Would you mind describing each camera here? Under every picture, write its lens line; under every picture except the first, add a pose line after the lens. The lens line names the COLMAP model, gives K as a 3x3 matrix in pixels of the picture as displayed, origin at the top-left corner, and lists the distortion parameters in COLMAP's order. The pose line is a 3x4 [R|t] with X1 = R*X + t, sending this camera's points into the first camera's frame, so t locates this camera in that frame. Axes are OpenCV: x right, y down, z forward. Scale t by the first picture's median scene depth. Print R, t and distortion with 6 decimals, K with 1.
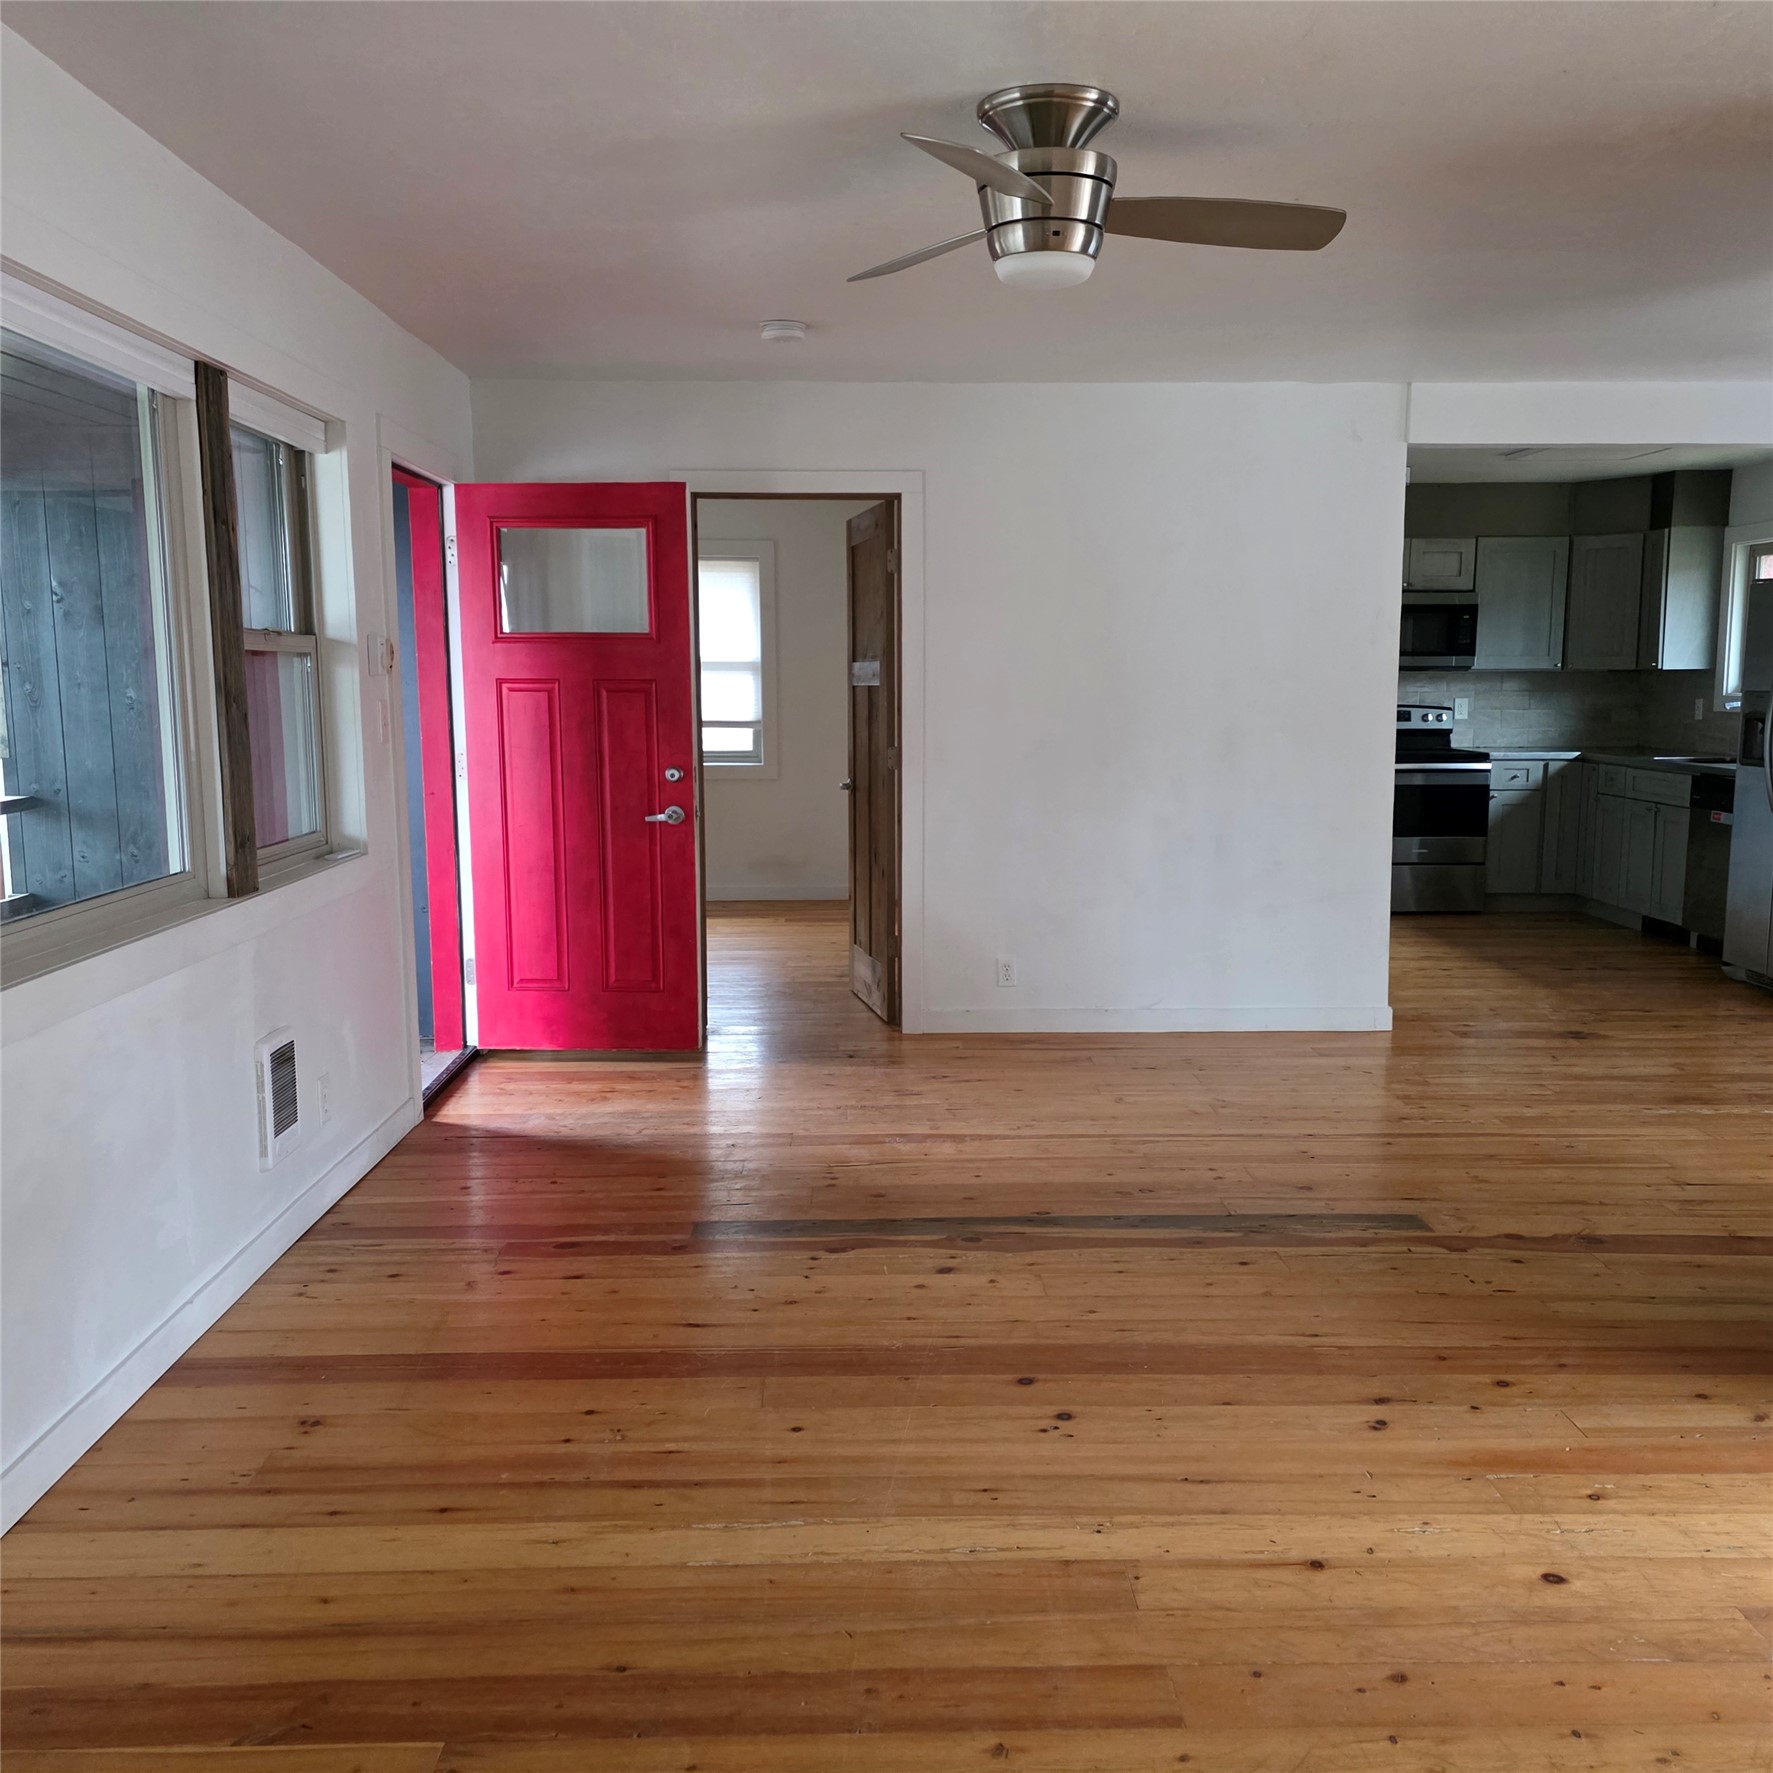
lens RADIAL K [[1597.4, 0, 897.4], [0, 1597.4, 891.6], [0, 0, 1]] dist [0.103931, -0.105261]
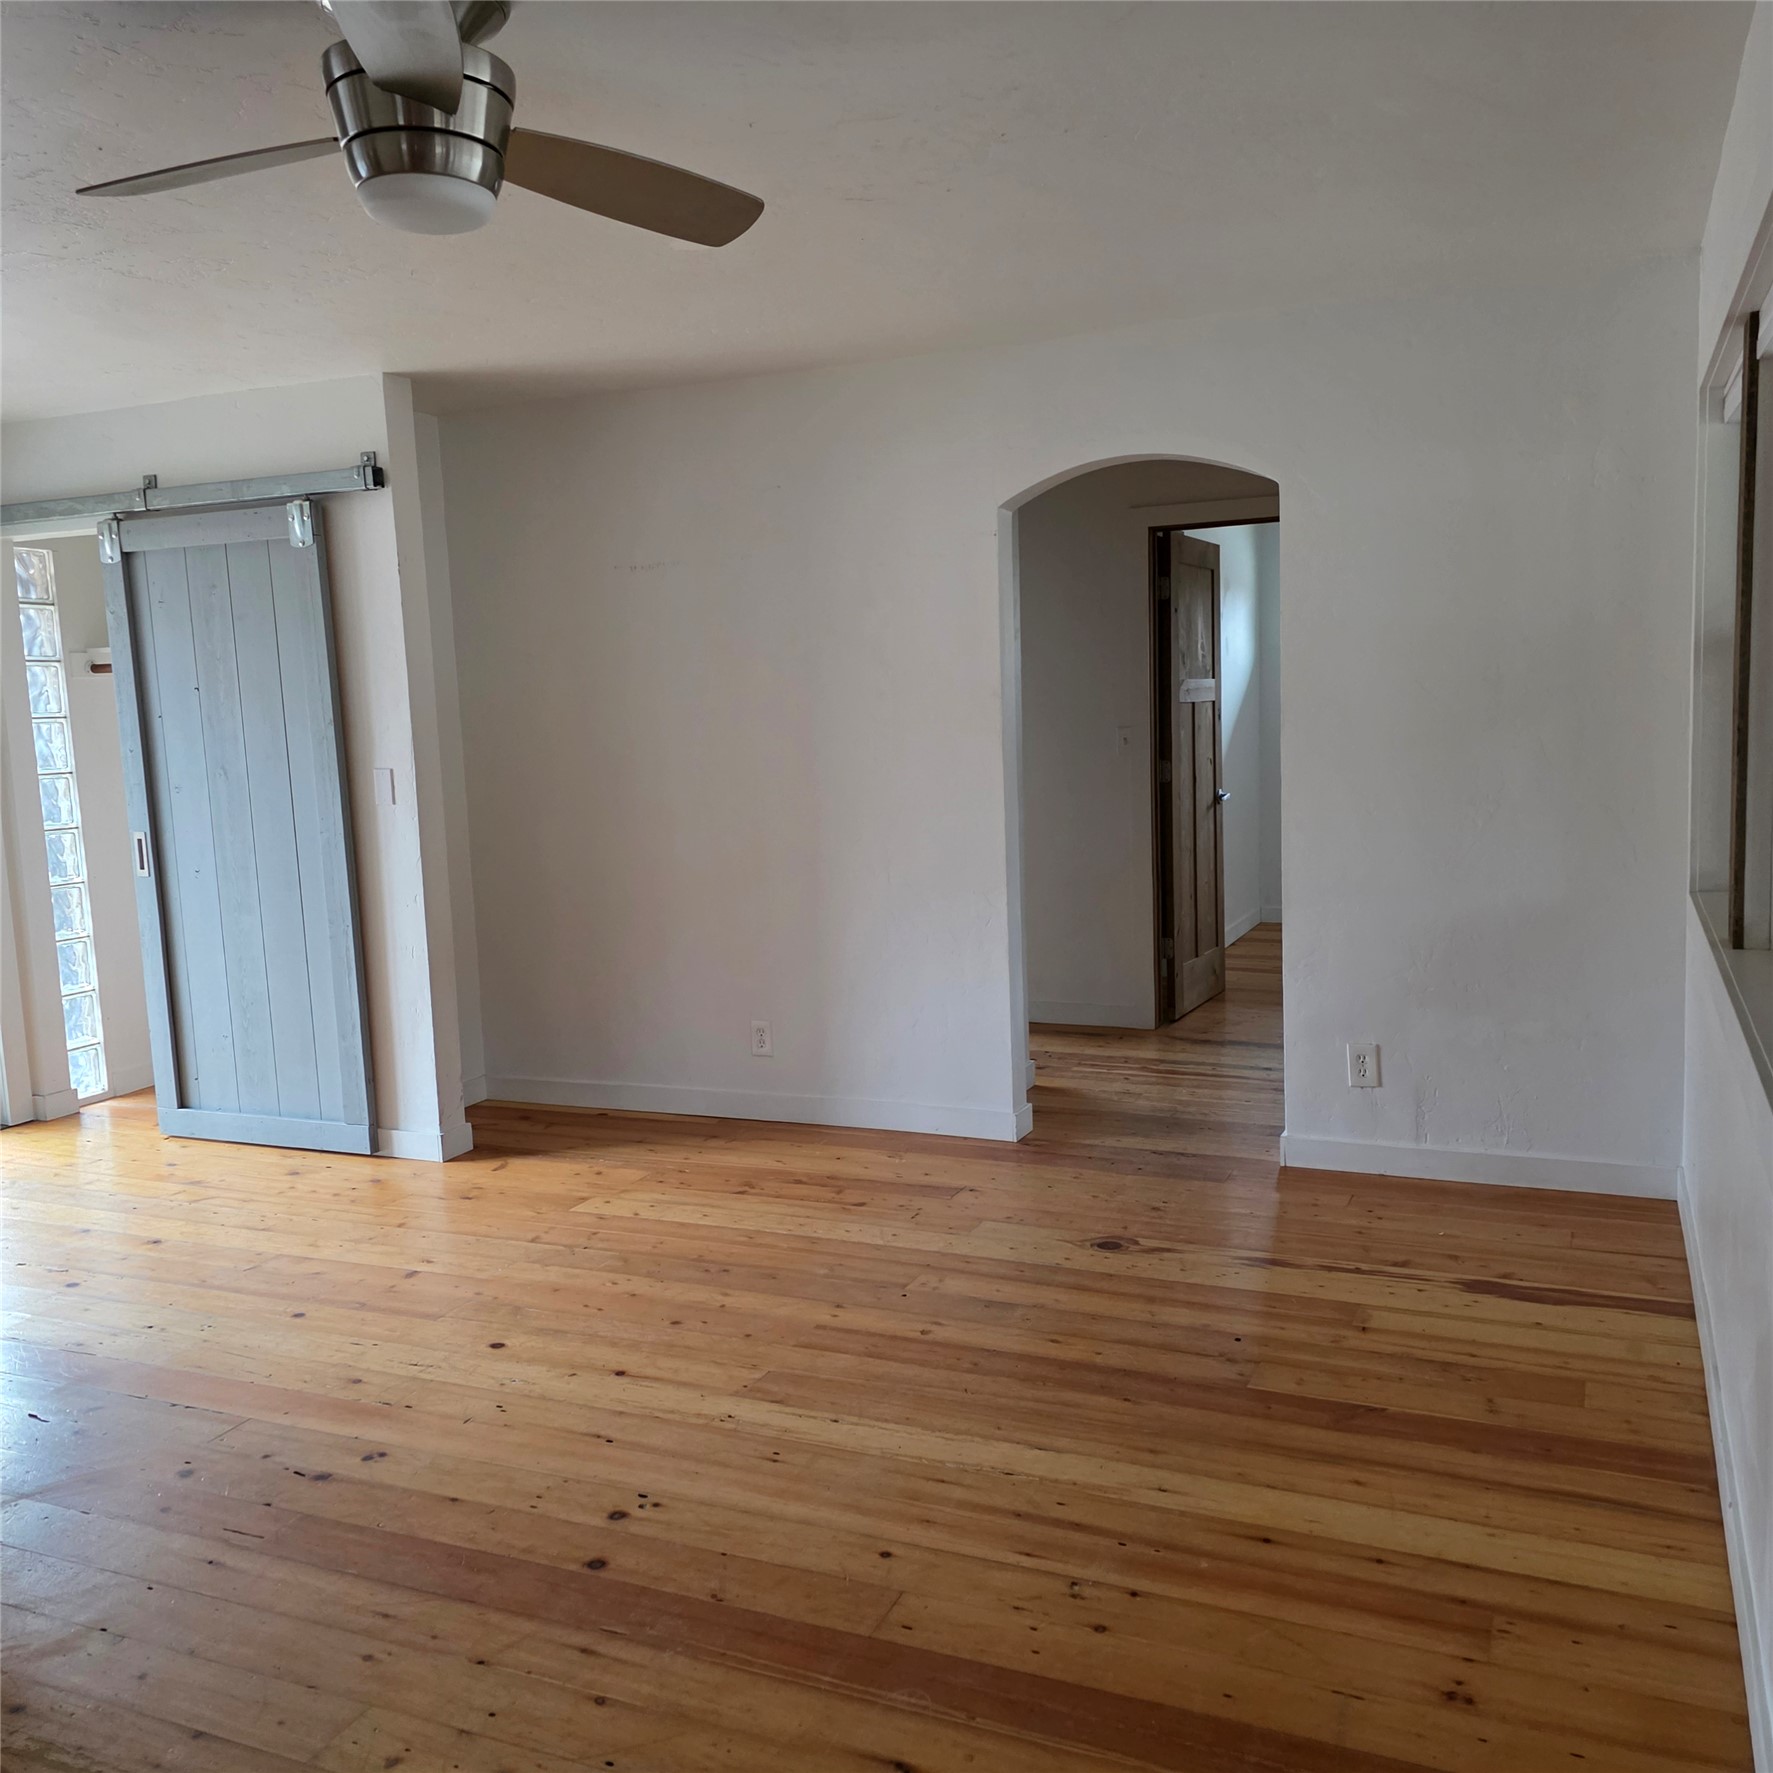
lens RADIAL K [[1597.4, 0, 897.4], [0, 1597.4, 891.6], [0, 0, 1]] dist [0.103931, -0.105261]
pose [[-0.905134, -0.017981, 0.424746, -0.492933], [0.094563, 0.965559, 0.242390, -0.268582], [-0.414476, 0.259561, -0.872260, 1.868951]]
